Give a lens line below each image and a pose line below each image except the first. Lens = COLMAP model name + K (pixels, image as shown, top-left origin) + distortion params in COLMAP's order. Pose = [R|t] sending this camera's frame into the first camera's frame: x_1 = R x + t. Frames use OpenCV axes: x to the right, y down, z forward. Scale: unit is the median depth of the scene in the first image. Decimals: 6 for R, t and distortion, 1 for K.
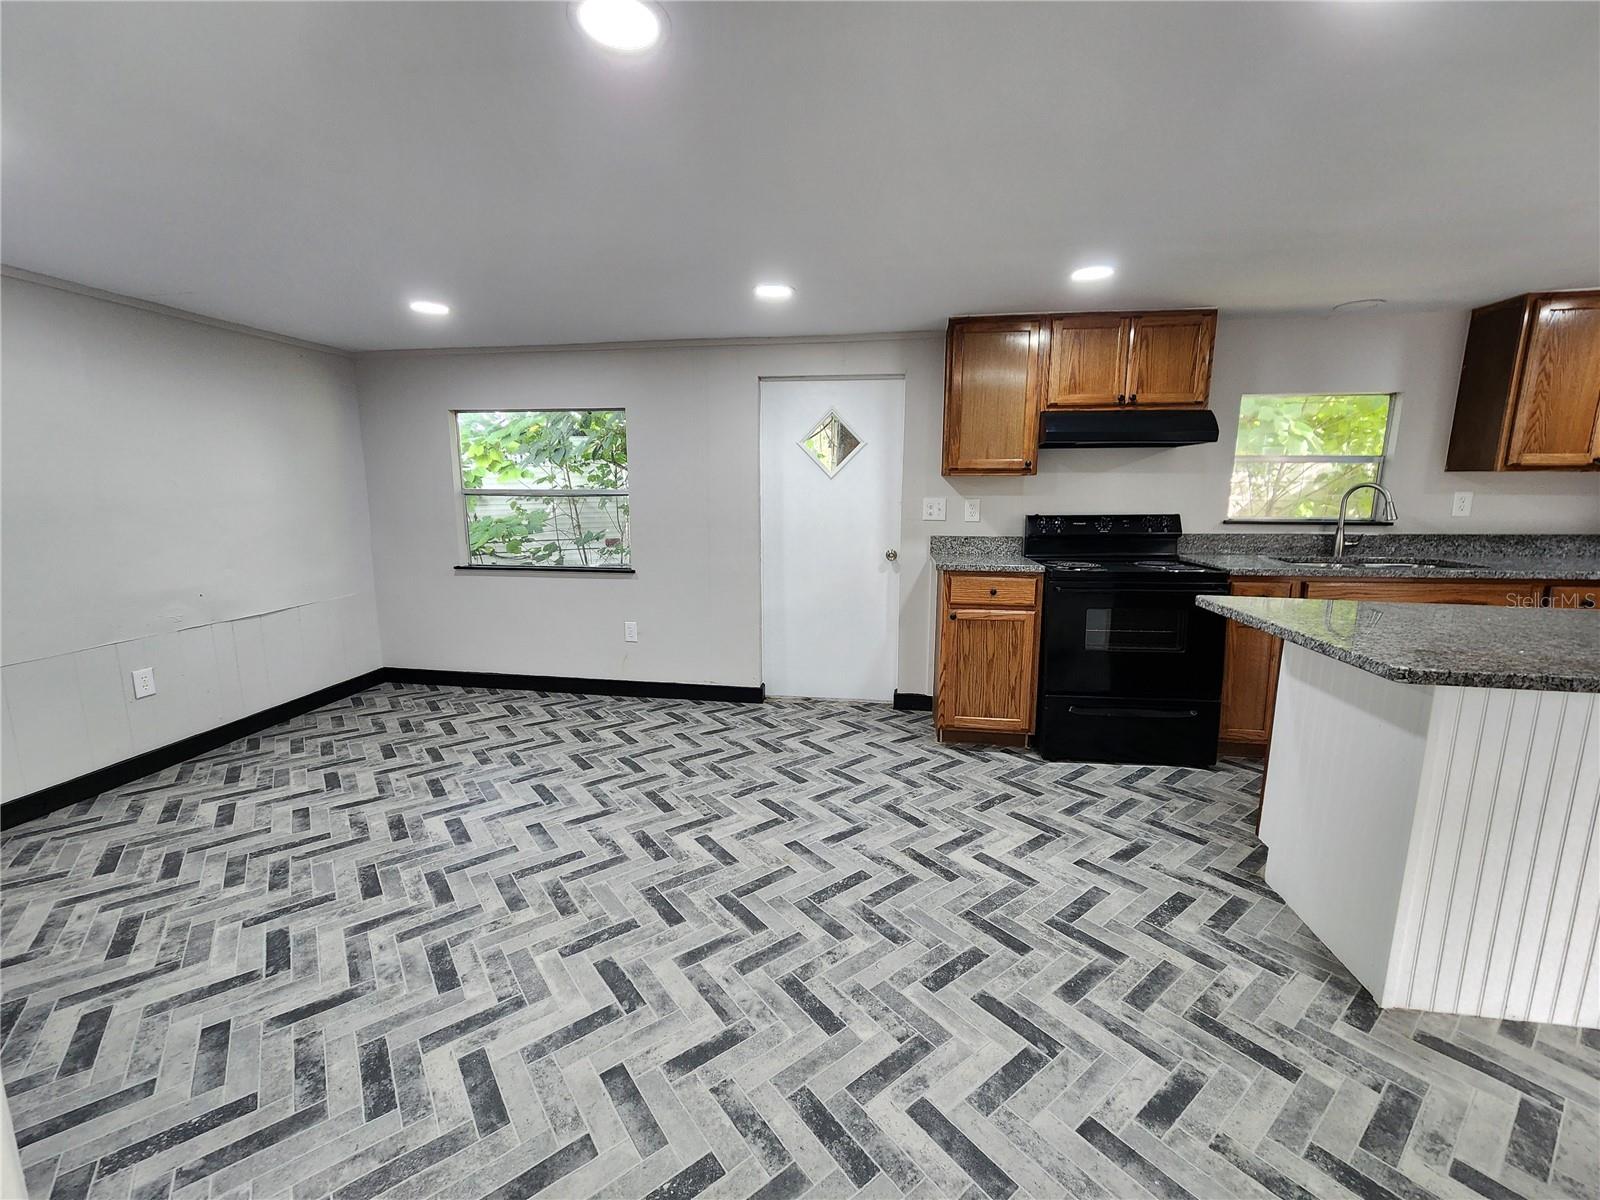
lens RADIAL K [[684.8, 0, 787.4], [0, 684.8, 597.1], [0, 0, 1]] dist [0.002497, -0.000727]
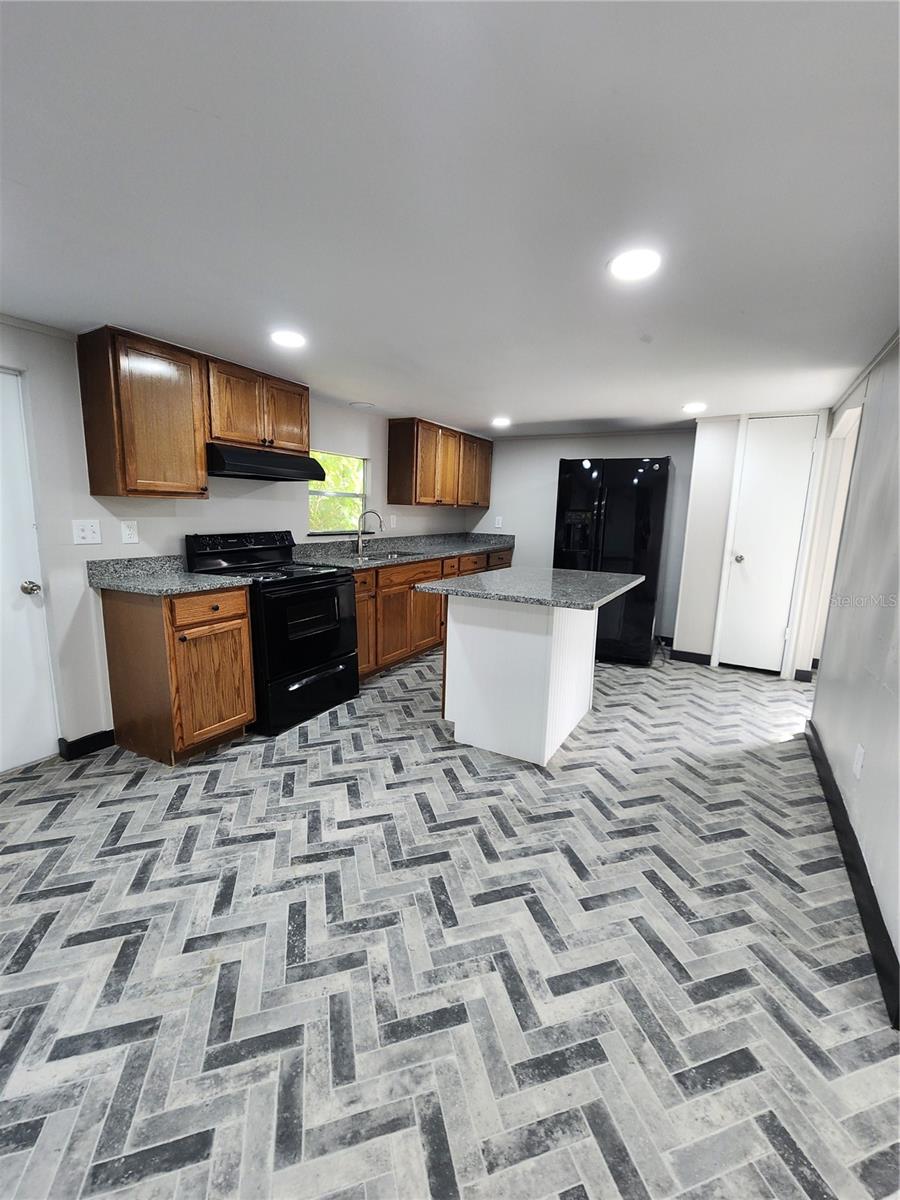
lens RADIAL K [[513.6, 0, 454.1], [0, 513.6, 595.0], [0, 0, 1]] dist [0.002497, -0.000727]
pose [[0.323982, -0.145783, 0.934763, -0.463470], [0.126453, 0.985863, 0.109925, -0.095718], [-0.937574, 0.082590, 0.337837, 0.516971]]
